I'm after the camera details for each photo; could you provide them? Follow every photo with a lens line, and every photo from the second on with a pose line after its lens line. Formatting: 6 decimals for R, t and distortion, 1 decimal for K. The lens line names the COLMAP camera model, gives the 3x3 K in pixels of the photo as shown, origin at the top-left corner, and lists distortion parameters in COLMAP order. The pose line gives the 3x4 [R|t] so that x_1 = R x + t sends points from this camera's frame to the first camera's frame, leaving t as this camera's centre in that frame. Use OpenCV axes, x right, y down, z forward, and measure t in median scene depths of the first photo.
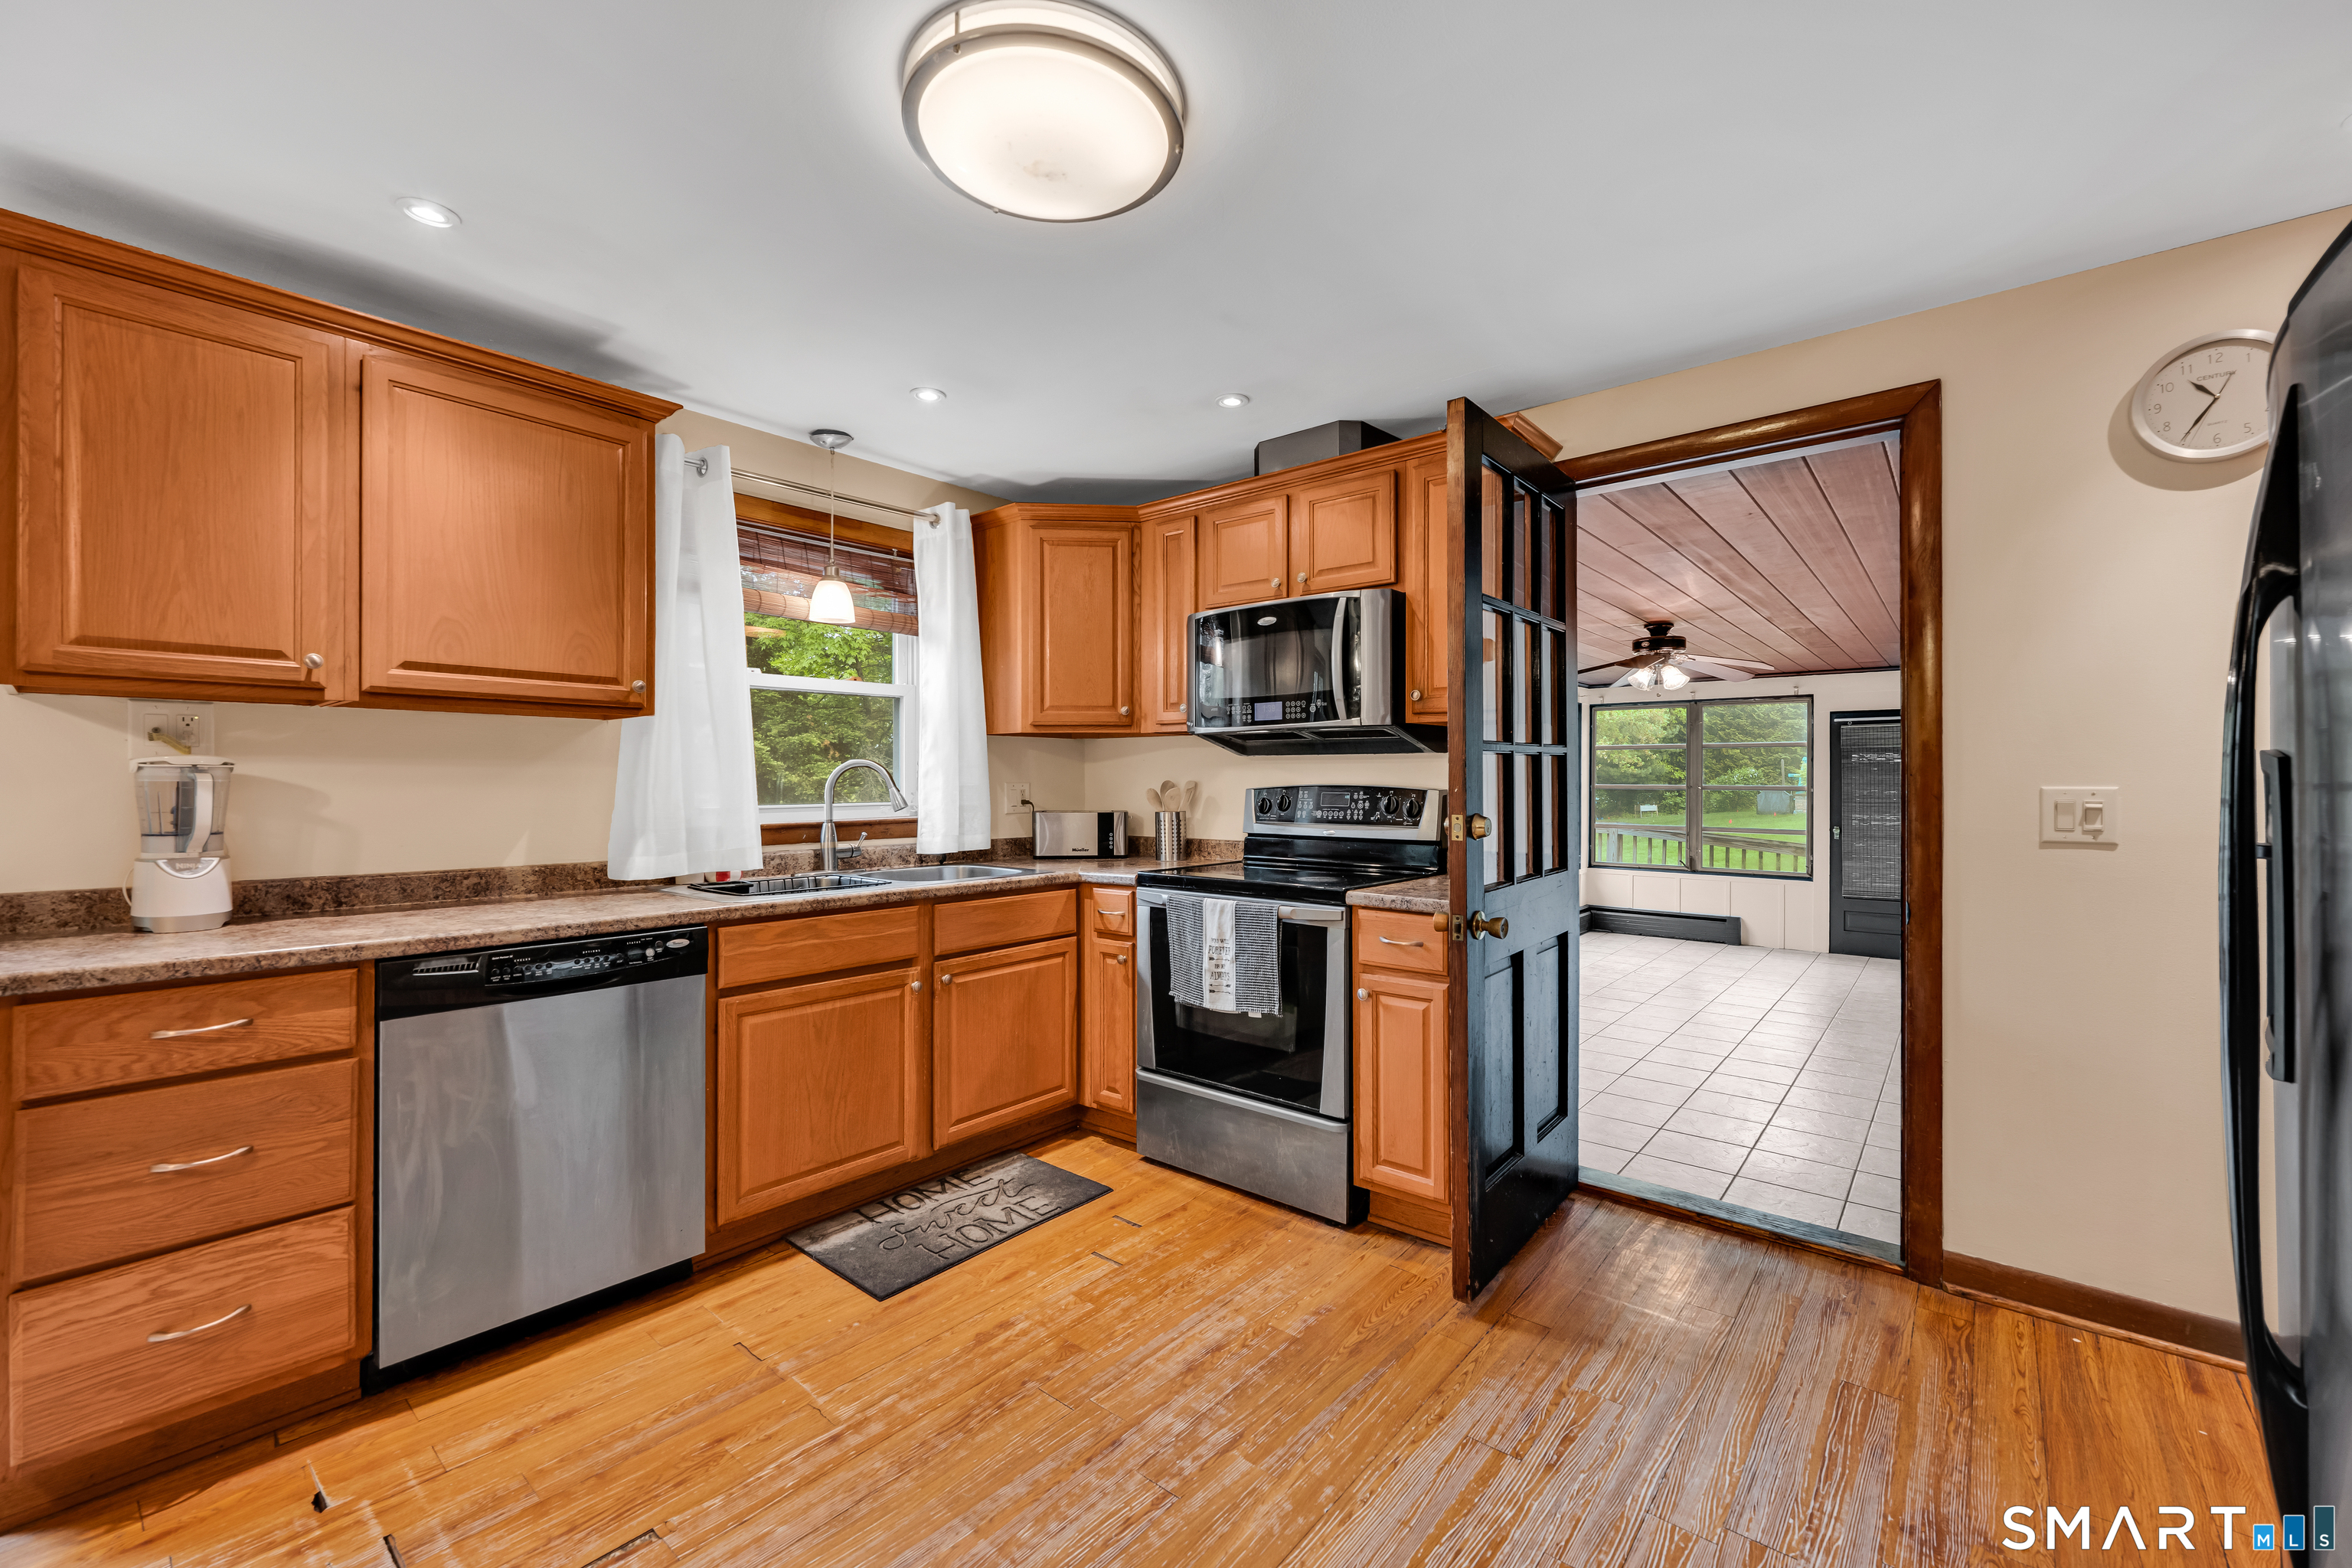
lens RADIAL K [[935.9, 0, 1195.3], [0, 935.9, 779.6], [0, 0, 1]] dist [-0.002643, 0.000202]
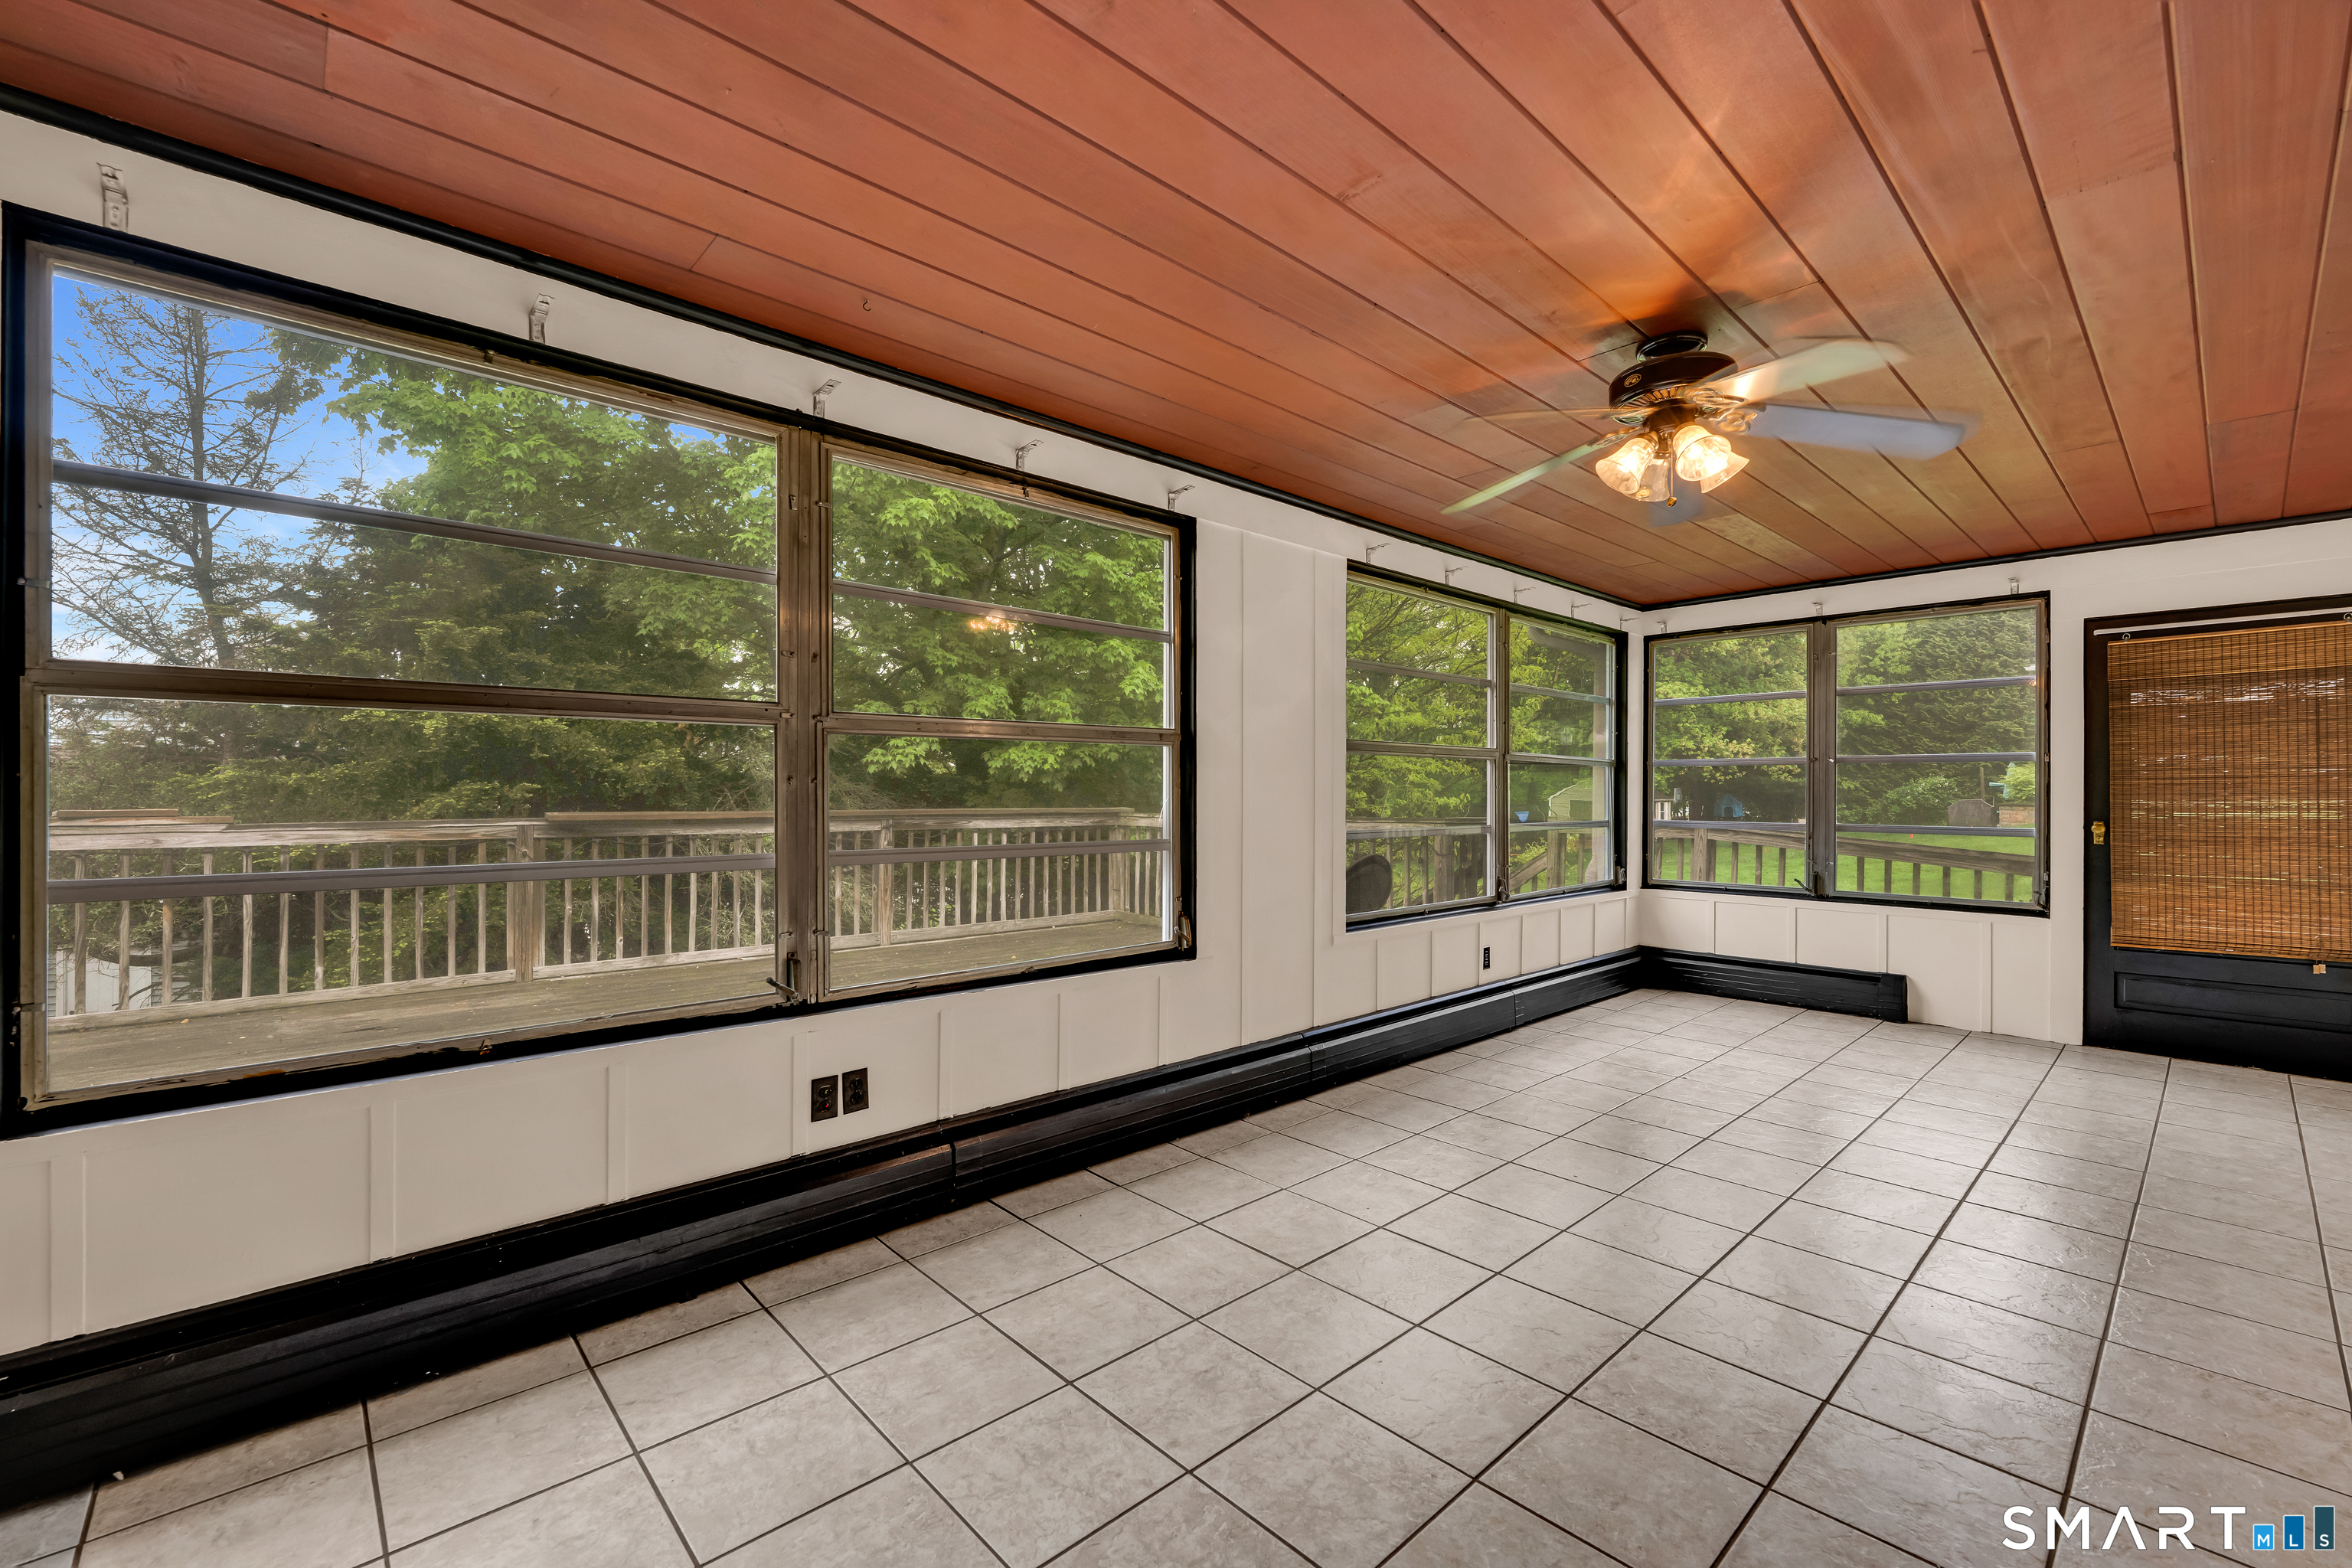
lens RADIAL K [[960.6, 0, 1133.8], [0, 960.6, 791.6], [0, 0, 1]] dist [0.014813, 0.000291]
pose [[0.987667, -0.003408, -0.156530, 0.197233], [0.003309, 0.999994, -0.000890, 0.029399], [0.156532, 0.000361, 0.987673, 0.317914]]
